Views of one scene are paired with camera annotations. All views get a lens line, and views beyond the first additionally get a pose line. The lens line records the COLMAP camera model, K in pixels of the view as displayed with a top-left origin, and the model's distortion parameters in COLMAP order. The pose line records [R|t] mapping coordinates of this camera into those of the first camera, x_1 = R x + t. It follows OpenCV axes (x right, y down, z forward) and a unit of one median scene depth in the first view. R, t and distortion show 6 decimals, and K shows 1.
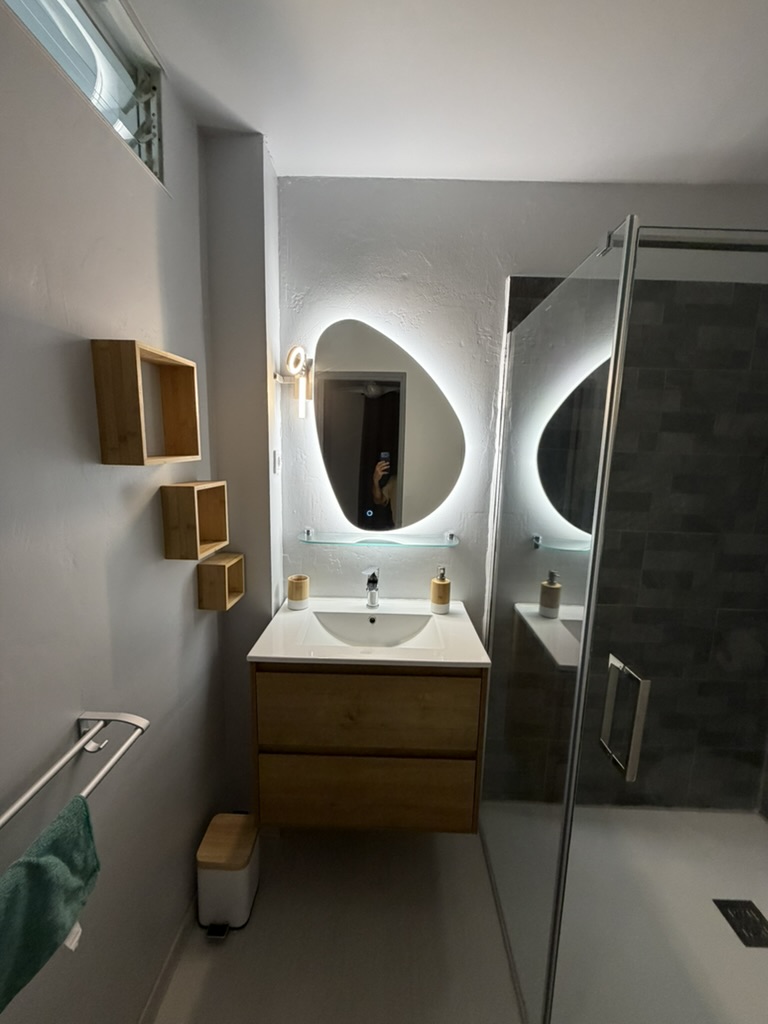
lens RADIAL K [[408.6, 0, 383.2], [0, 408.6, 510.7], [0, 0, 1]] dist [0.000702, -0.000113]
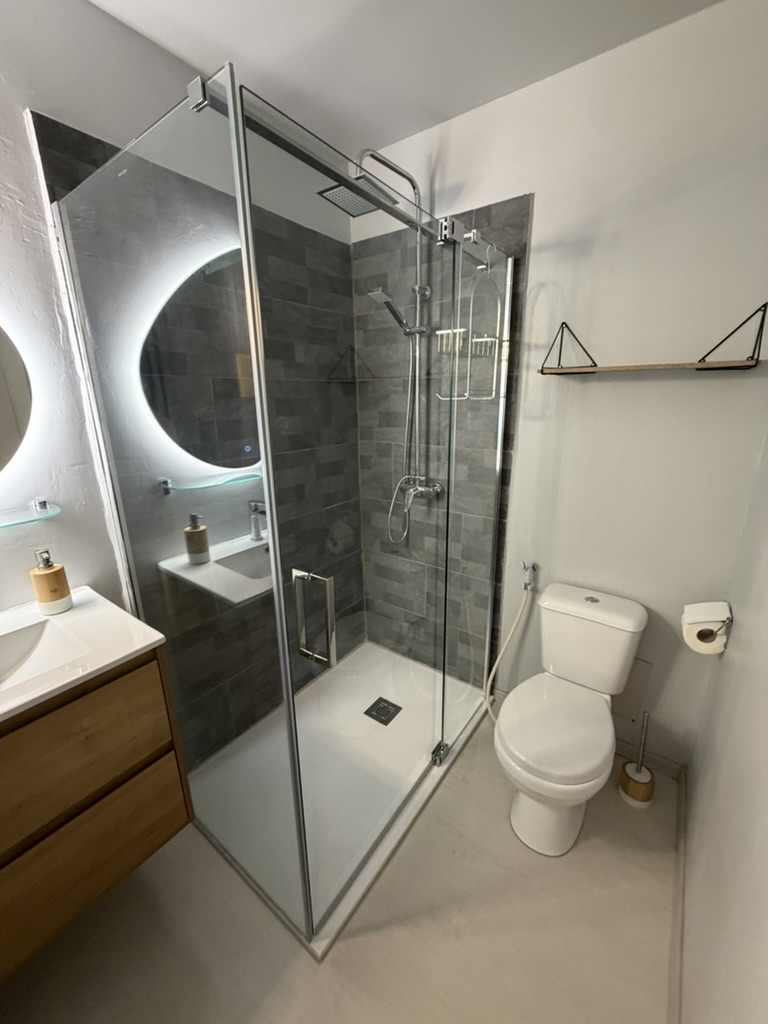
lens RADIAL K [[408.6, 0, 383.2], [0, 408.6, 510.7], [0, 0, 1]] dist [0.000702, -0.000113]
pose [[0.577963, -0.255171, 0.775143, -0.044098], [0.150409, 0.966893, 0.206145, 0.017029], [-0.802082, -0.002556, 0.597208, 0.117722]]
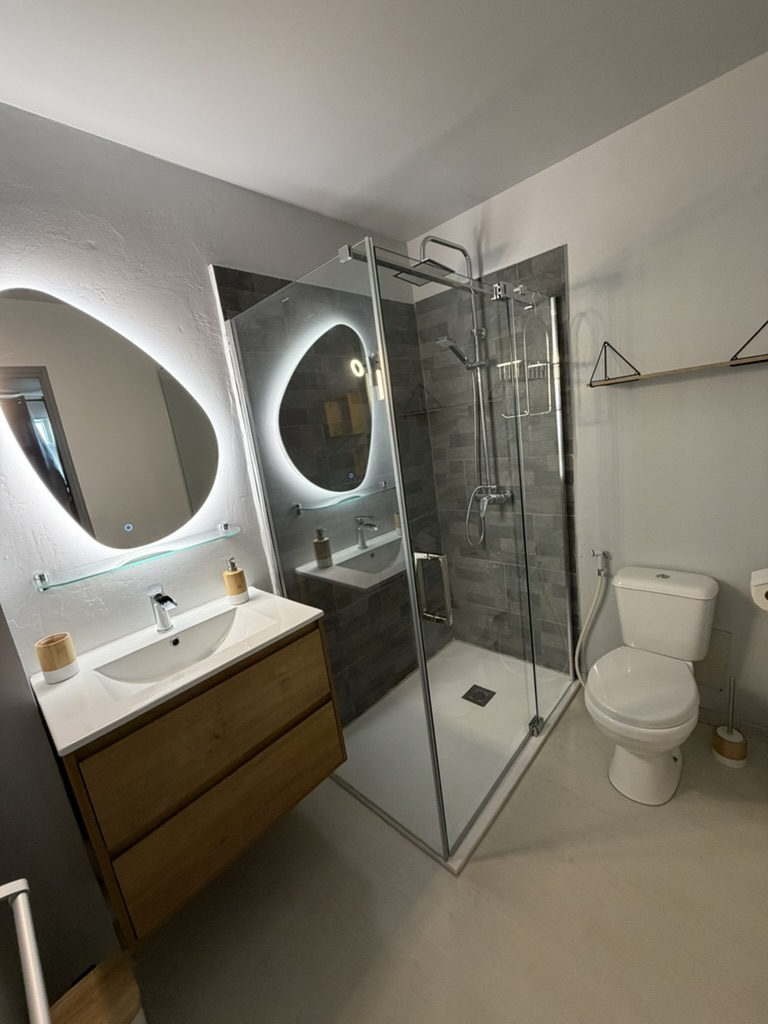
lens RADIAL K [[408.6, 0, 383.2], [0, 408.6, 510.7], [0, 0, 1]] dist [0.000702, -0.000113]
pose [[0.659646, -0.259782, 0.705252, -0.279060], [0.257718, 0.959655, 0.112440, 0.014266], [-0.706009, 0.107586, 0.699983, 0.041464]]
